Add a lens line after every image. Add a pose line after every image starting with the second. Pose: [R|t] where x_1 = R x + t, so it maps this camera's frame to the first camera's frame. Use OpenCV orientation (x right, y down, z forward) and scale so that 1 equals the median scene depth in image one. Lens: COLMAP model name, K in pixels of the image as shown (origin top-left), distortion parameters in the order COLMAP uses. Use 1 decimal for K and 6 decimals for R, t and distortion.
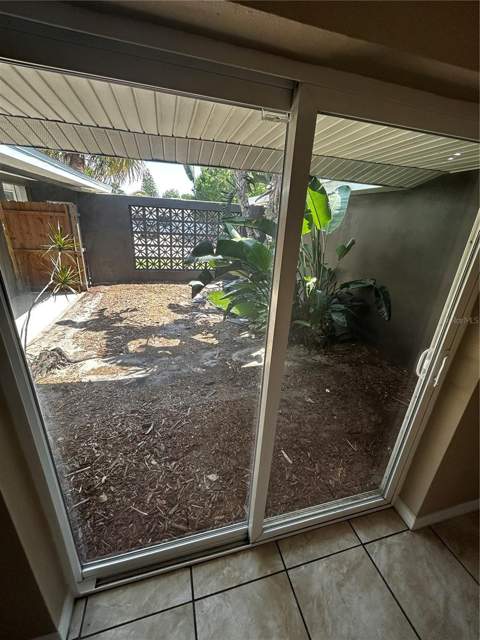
lens RADIAL K [[258.1, 0, 240.0], [0, 258.1, 320.0], [0, 0, 1]] dist [0.002001, -0.000171]
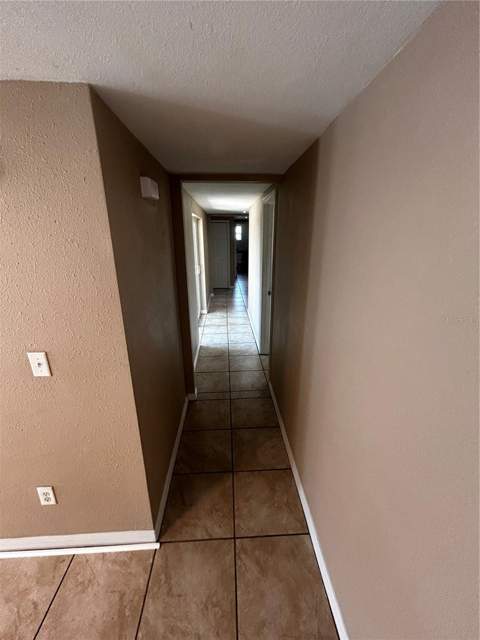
lens RADIAL K [[258.1, 0, 240.0], [0, 258.1, 320.0], [0, 0, 1]] dist [0.002001, -0.000171]
pose [[0.208299, -0.359377, 0.909648, -3.010842], [0.363578, 0.891852, 0.269091, 0.049129], [-0.907977, 0.274677, 0.316434, -0.689372]]
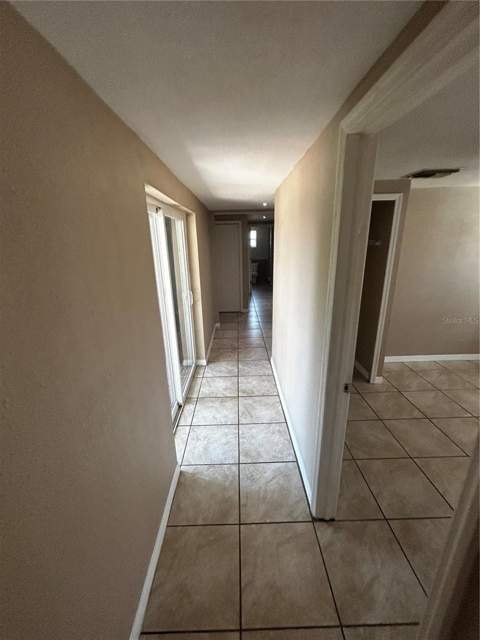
lens RADIAL K [[258.1, 0, 240.0], [0, 258.1, 320.0], [0, 0, 1]] dist [0.002001, -0.000171]
pose [[0.253953, -0.338354, 0.906104, -1.409457], [0.378807, 0.896772, 0.228701, 0.005128], [-0.889951, 0.285160, 0.355909, -0.278593]]
